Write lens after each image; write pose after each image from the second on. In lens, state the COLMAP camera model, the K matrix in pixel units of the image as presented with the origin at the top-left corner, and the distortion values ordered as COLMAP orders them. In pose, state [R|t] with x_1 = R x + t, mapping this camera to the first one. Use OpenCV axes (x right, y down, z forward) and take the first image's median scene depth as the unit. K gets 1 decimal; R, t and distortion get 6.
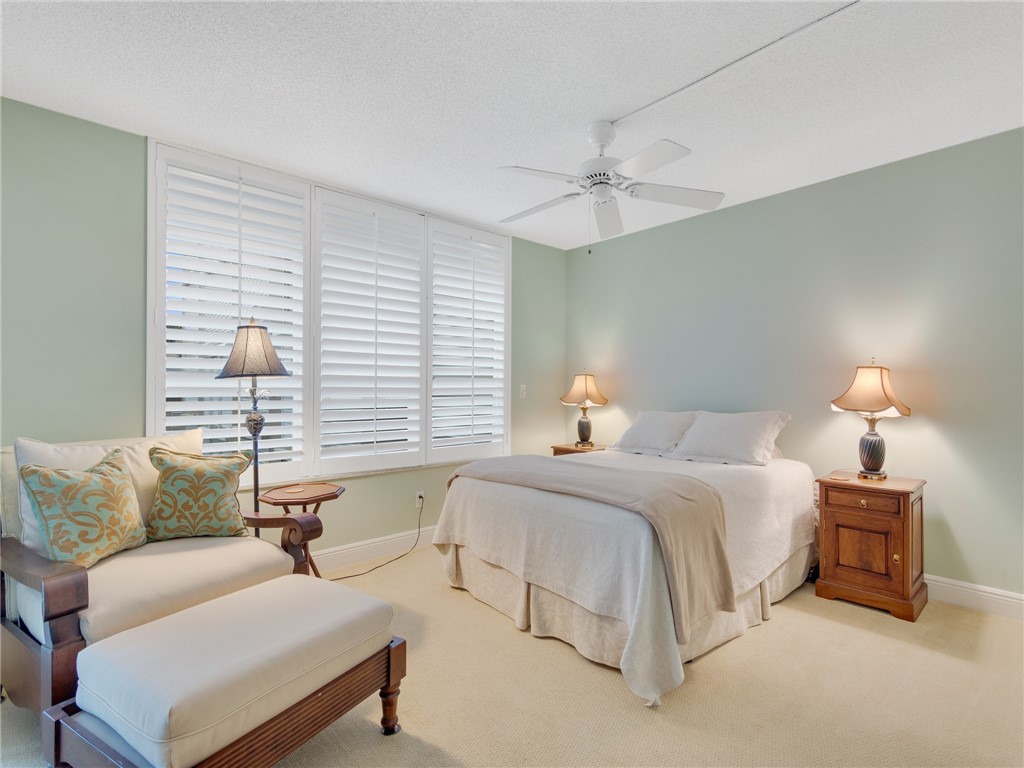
lens RADIAL K [[491.9, 0, 512.0], [0, 491.9, 384.0], [0, 0, 1]] dist [-0.000399, -0.000081]
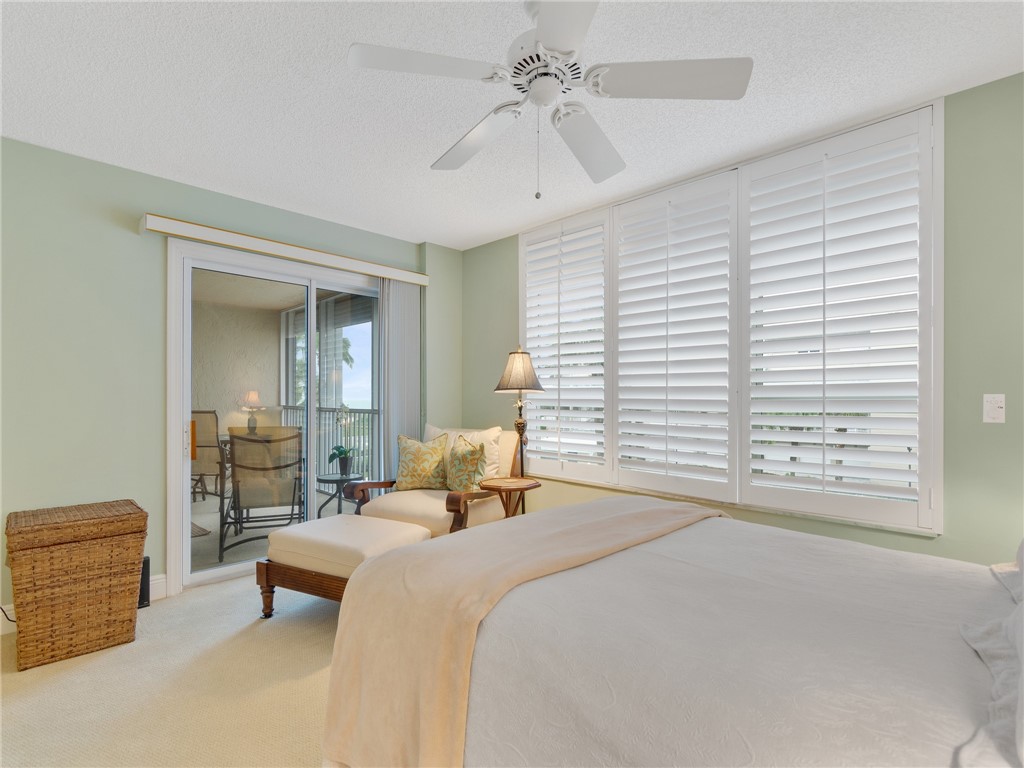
lens RADIAL K [[502.6, 0, 511.1], [0, 502.6, 397.3], [0, 0, 1]] dist [0.000307, 0.000038]
pose [[0.045413, 0.008183, -0.998935, 0.797967], [0.013550, 0.999869, 0.008807, -0.010969], [0.998876, -0.013936, 0.045296, 0.876805]]
